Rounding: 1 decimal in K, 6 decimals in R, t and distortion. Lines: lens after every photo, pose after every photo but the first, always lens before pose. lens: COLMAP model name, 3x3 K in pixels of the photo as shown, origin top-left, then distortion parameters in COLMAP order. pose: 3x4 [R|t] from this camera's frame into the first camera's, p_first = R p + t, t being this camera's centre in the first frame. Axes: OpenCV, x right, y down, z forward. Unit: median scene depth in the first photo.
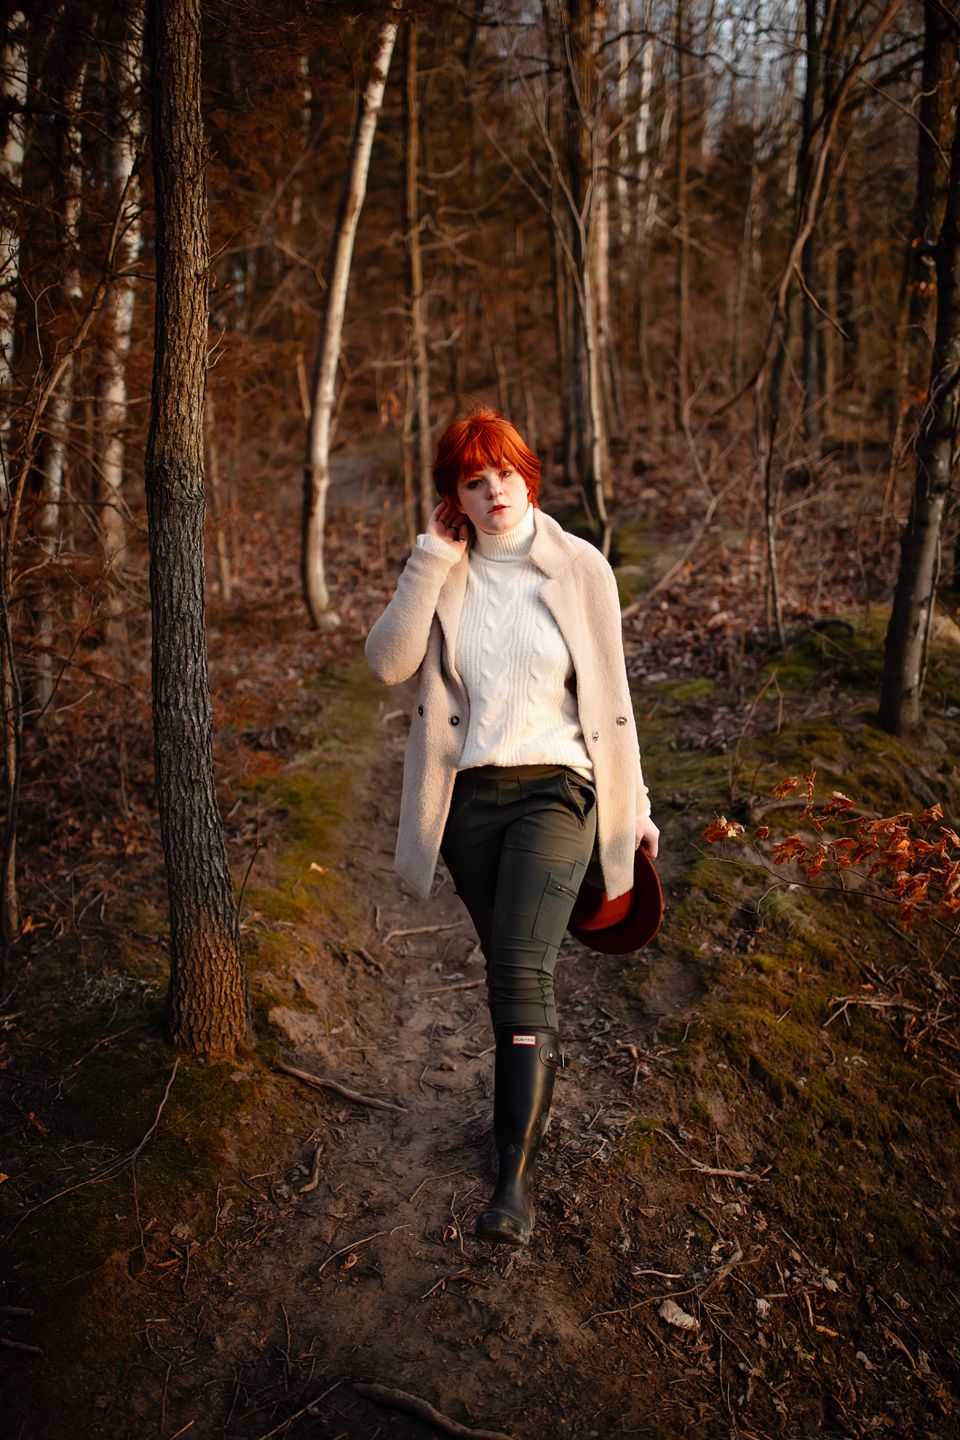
lens RADIAL K [[1411.5, 0, 476.0], [0, 1411.5, 720.3], [0, 0, 1]] dist [-0.001624, 0.000000]
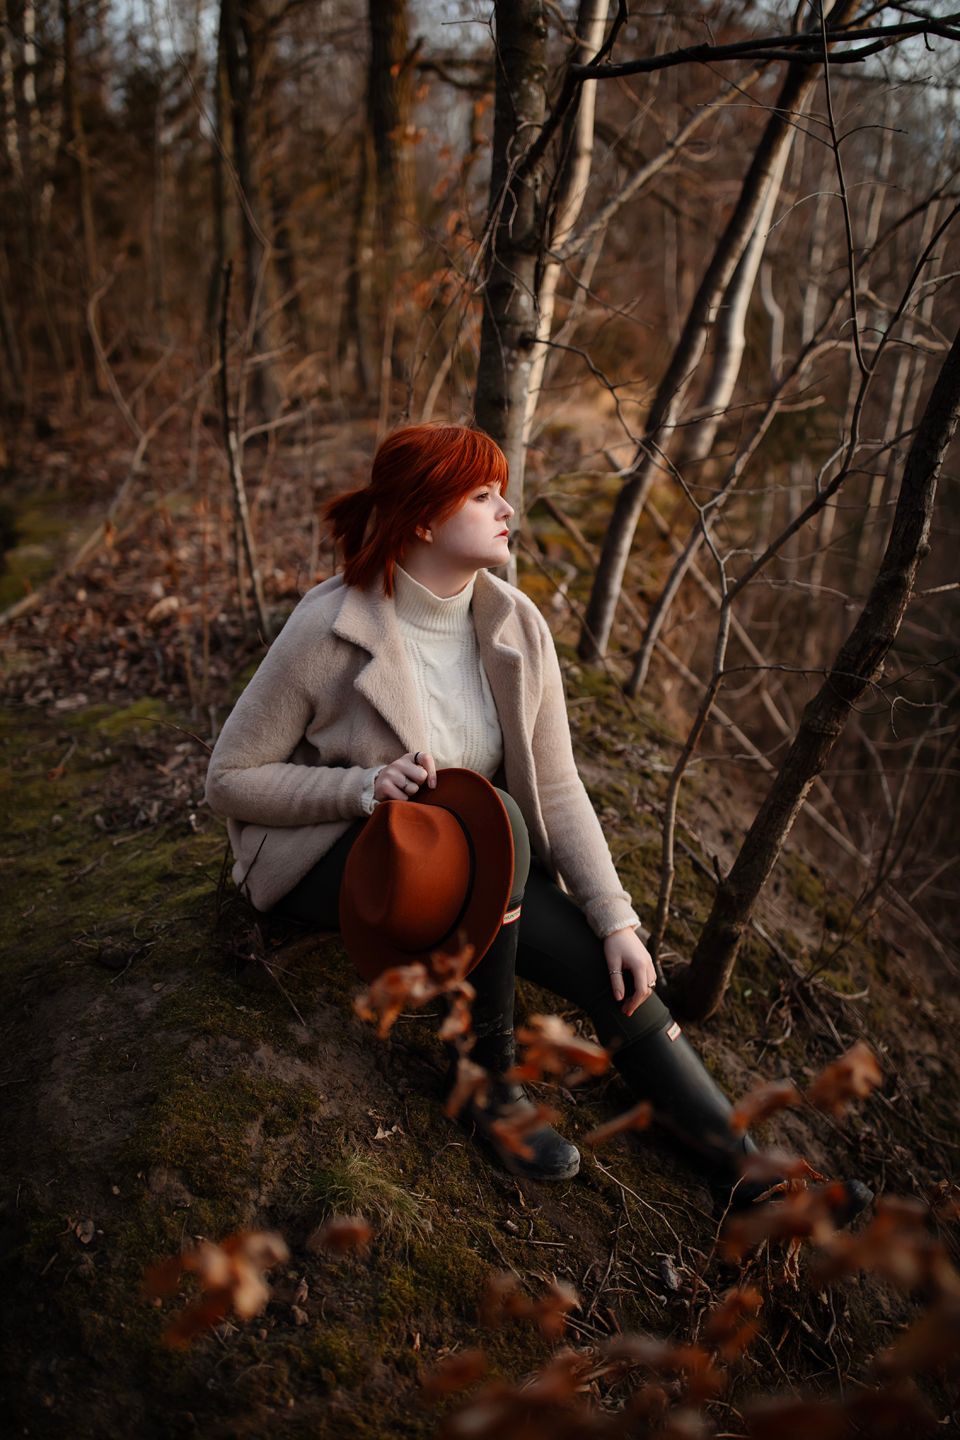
lens RADIAL K [[1411.5, 0, 476.3], [0, 1411.5, 724.0], [0, 0, 1]] dist [-0.001624, 0.000000]
pose [[0.925094, -0.083203, 0.370511, 0.060320], [0.087135, 0.996178, 0.006146, -0.009226], [-0.369606, 0.026599, 0.928808, 0.349729]]
